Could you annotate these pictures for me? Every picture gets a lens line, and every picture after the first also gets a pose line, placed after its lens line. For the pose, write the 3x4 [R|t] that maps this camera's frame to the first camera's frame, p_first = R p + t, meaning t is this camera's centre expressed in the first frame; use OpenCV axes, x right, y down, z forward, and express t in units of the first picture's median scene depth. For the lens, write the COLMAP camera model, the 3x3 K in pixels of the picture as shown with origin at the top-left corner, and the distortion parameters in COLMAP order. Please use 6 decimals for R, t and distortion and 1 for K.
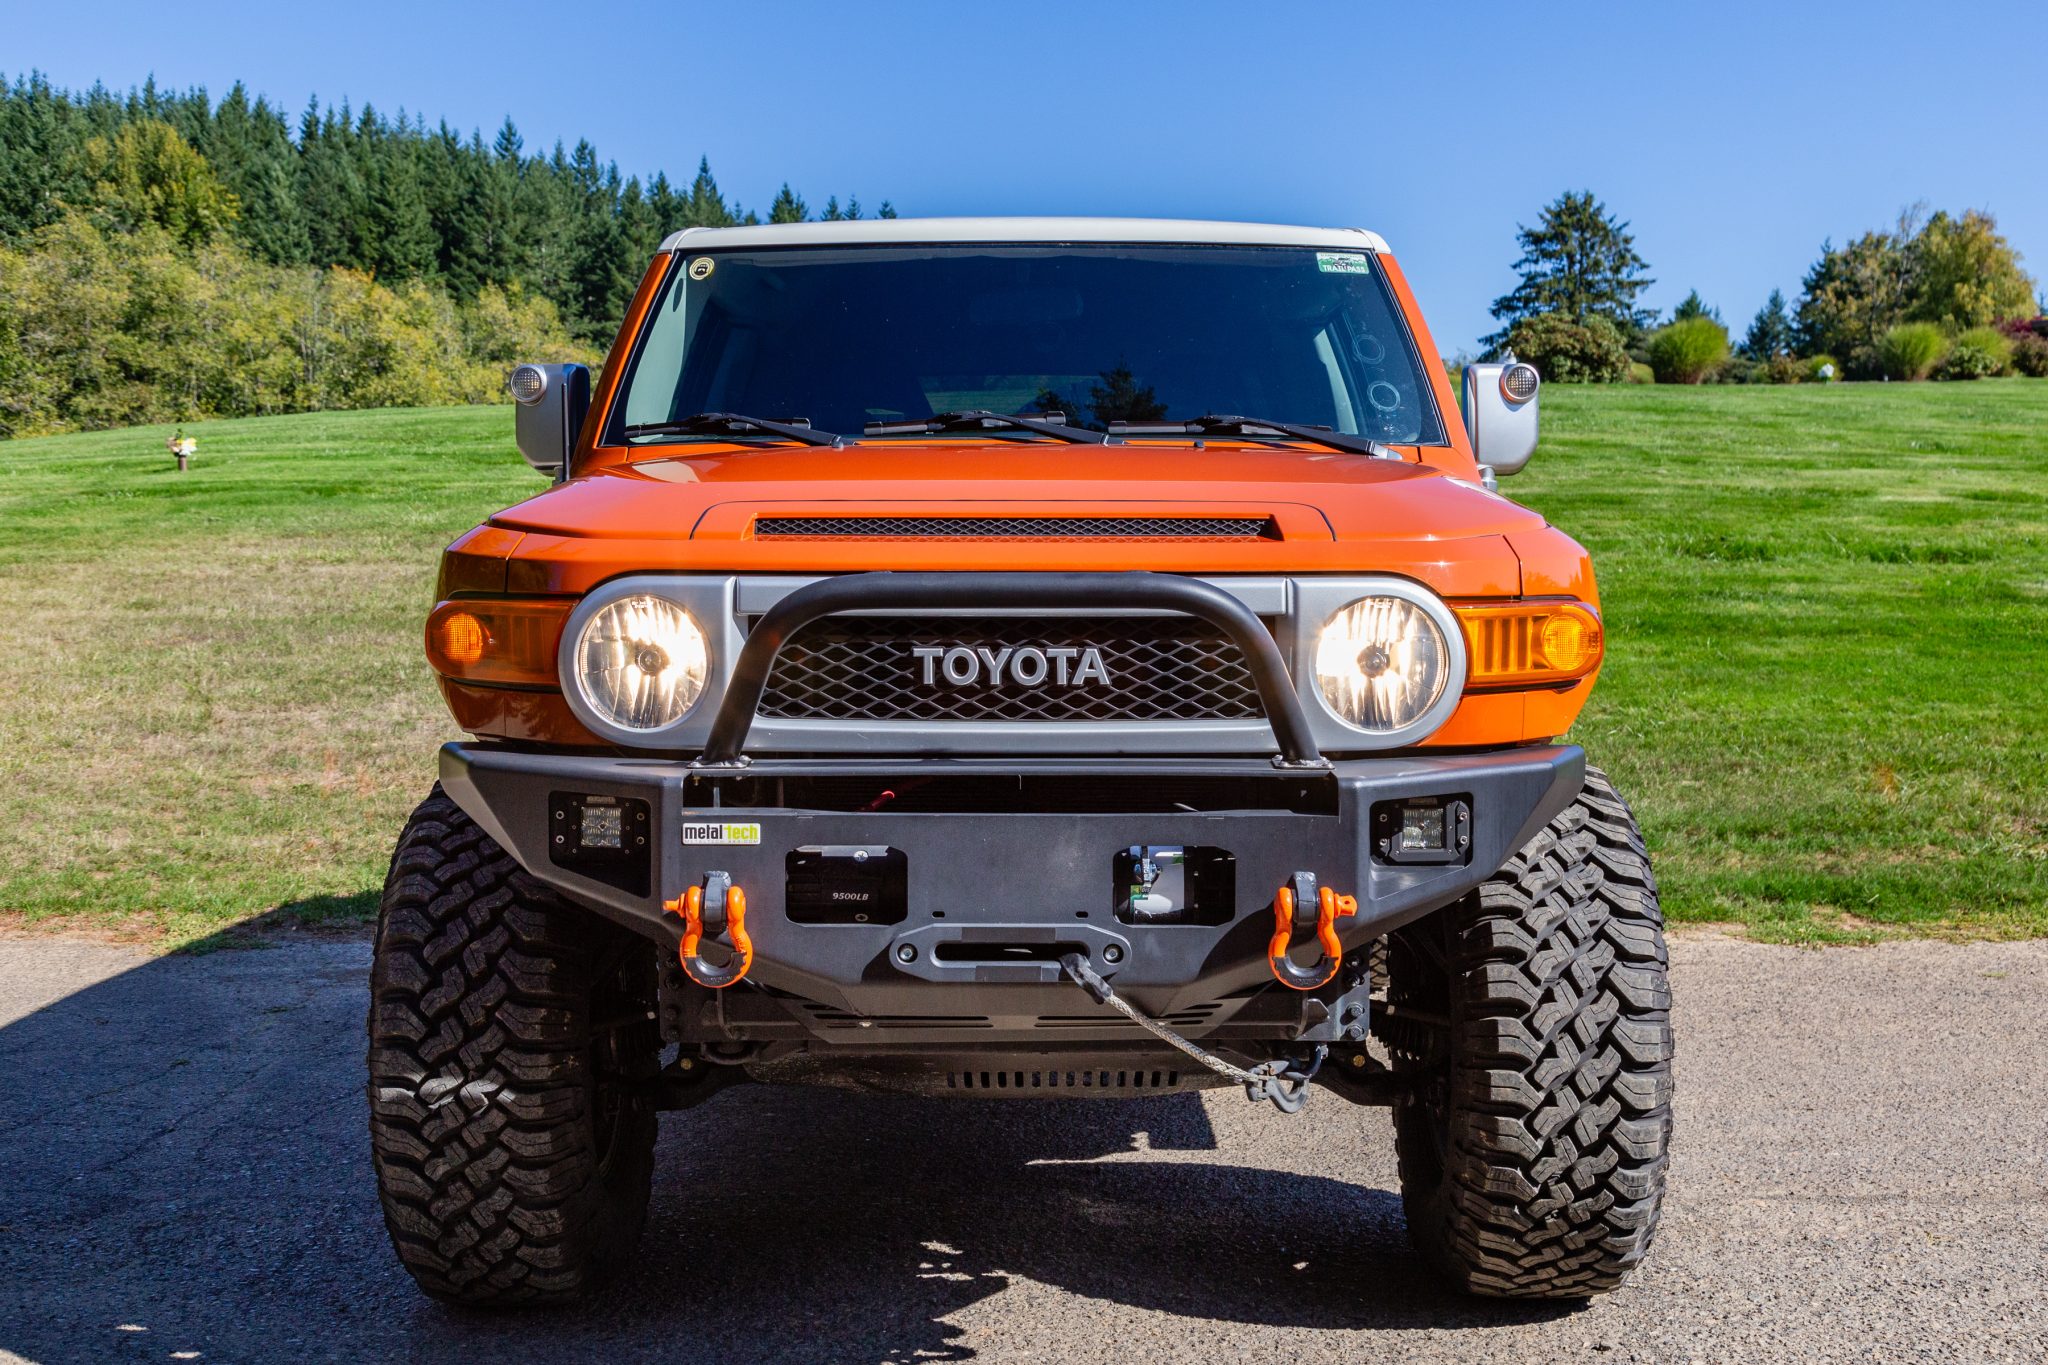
lens RADIAL K [[2372.7, 0, 1007.4], [0, 2372.7, 706.8], [0, 0, 1]] dist [0.011631, 0.012490]
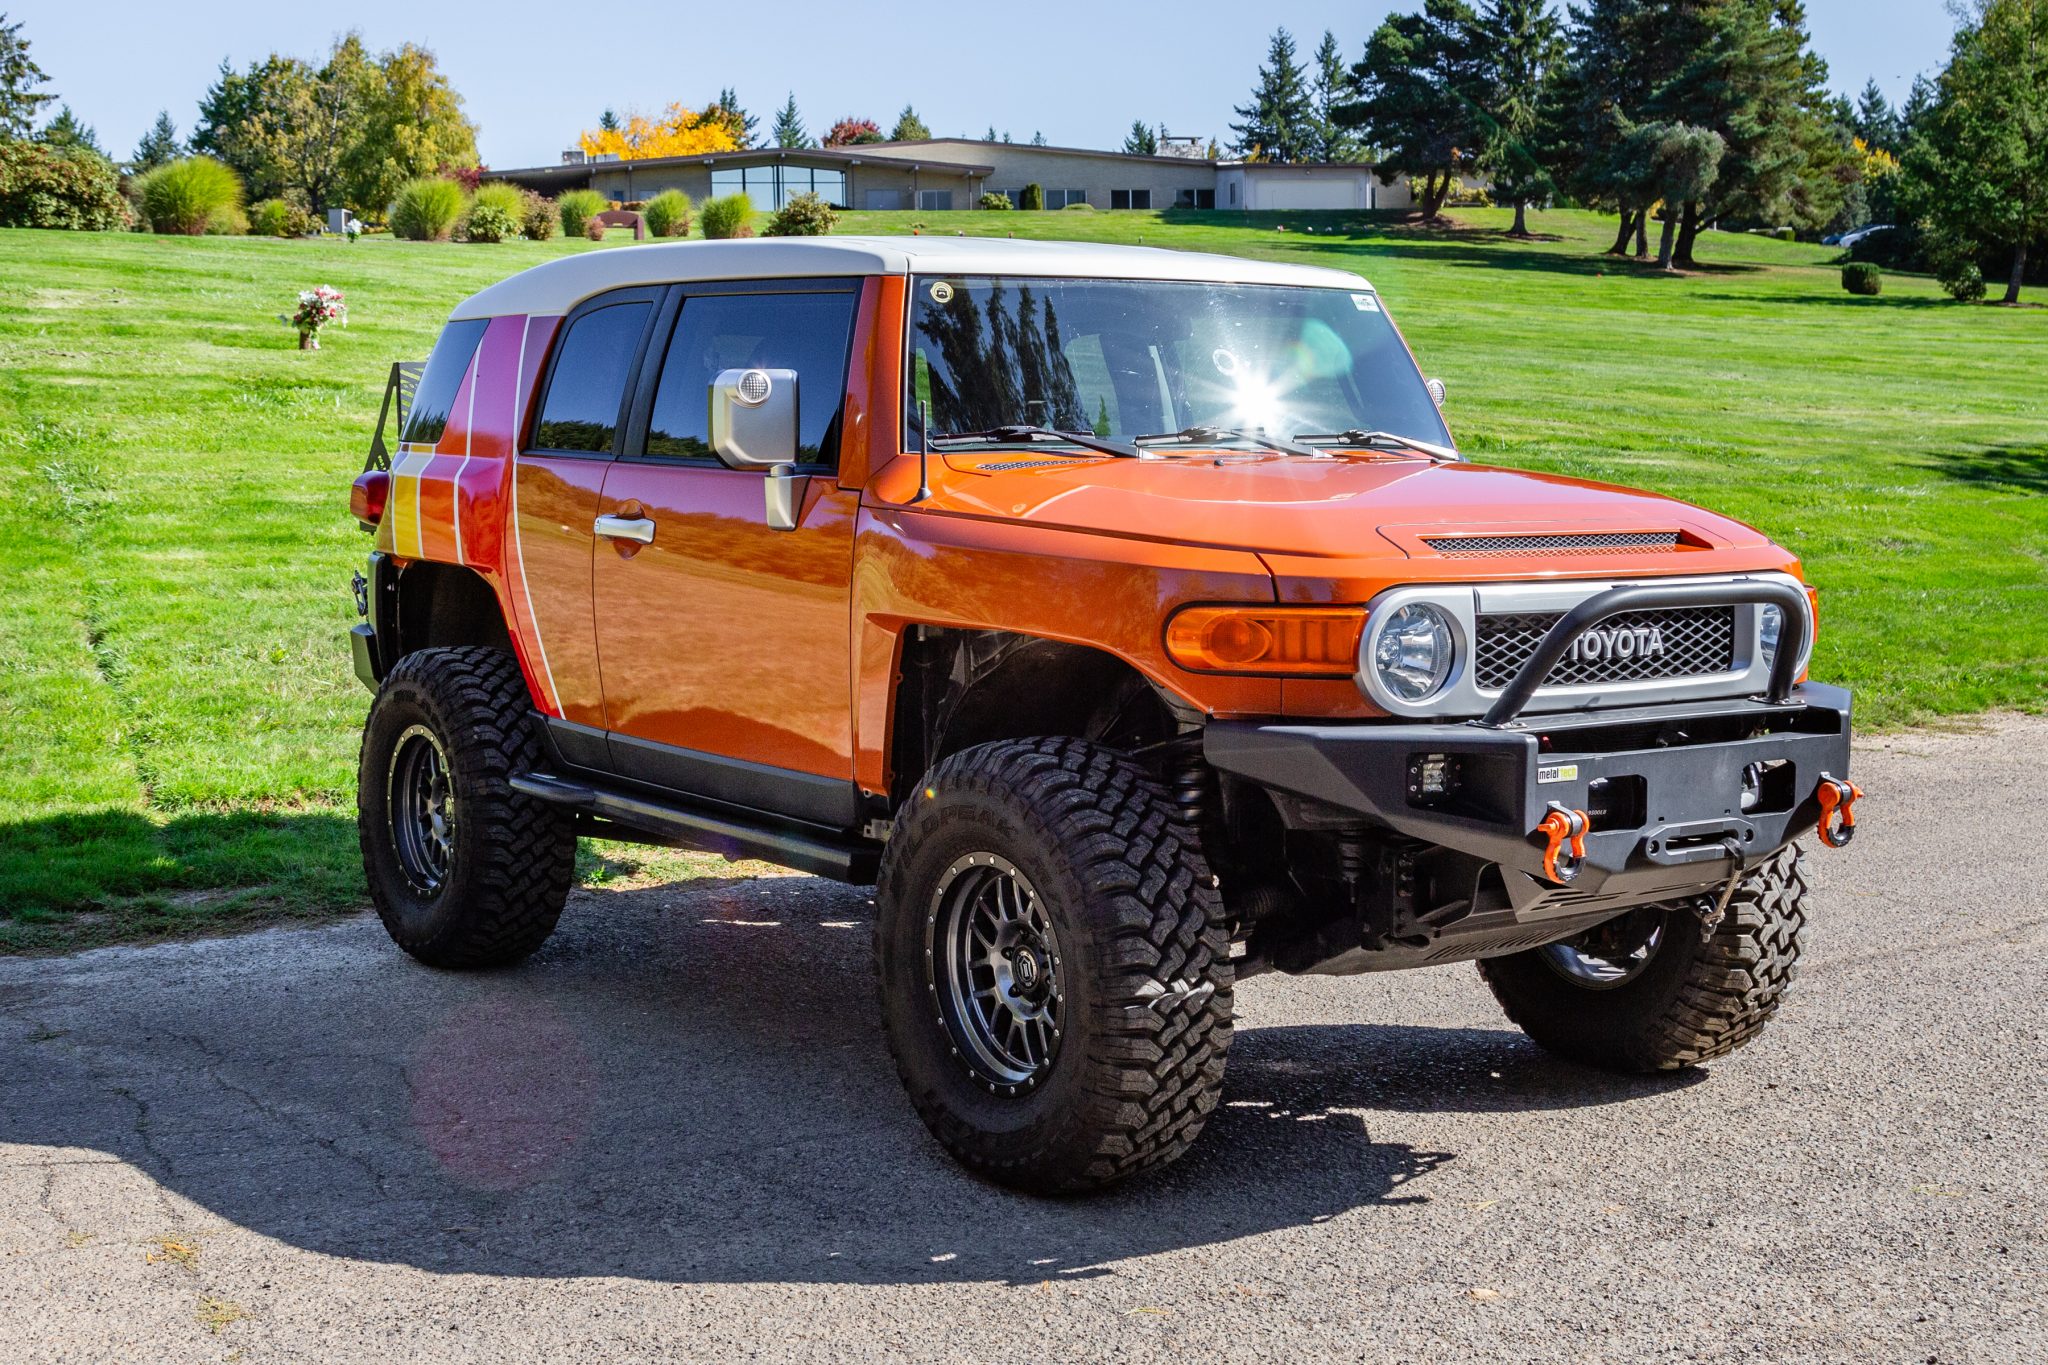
lens RADIAL K [[2803.8, 0, 1044.8], [0, 2803.8, 684.2], [0, 0, 1]] dist [0.002817, -0.026733]
pose [[0.808691, -0.051495, 0.585976, -0.068846], [0.033660, 0.998580, 0.041300, -0.004034], [-0.587270, -0.013675, 0.809276, -0.008476]]
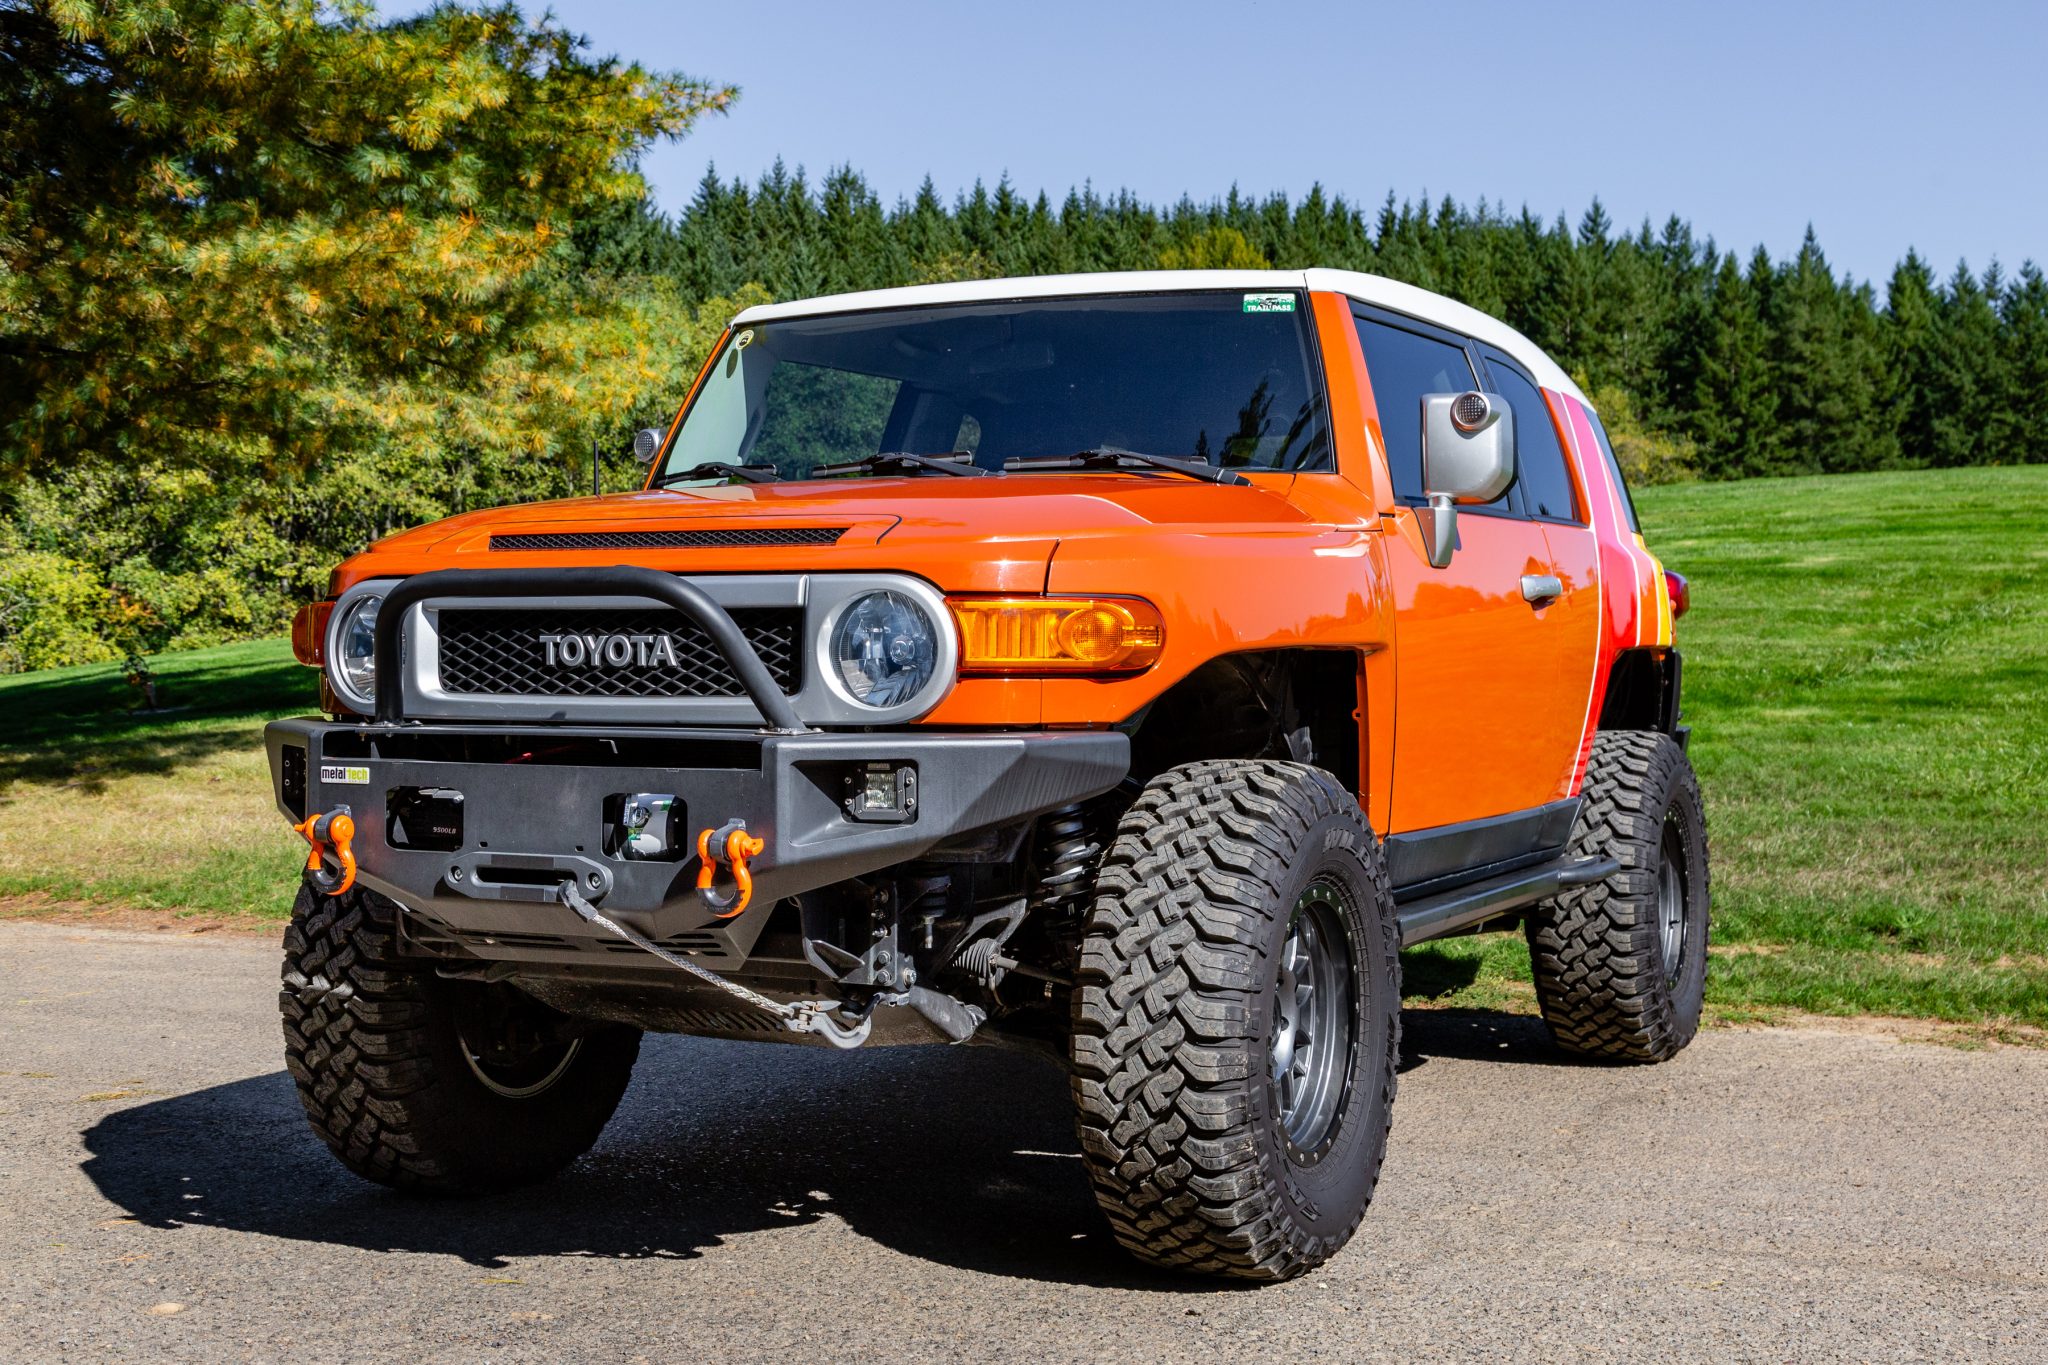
lens RADIAL K [[2580.9, 0, 963.6], [0, 2580.9, 679.0], [0, 0, 1]] dist [0.002331, 0.015143]
pose [[0.897660, 0.006267, -0.440645, 0.040671], [-0.032859, 0.998067, -0.052743, 0.003320], [0.439463, 0.061825, 0.896131, -0.005173]]
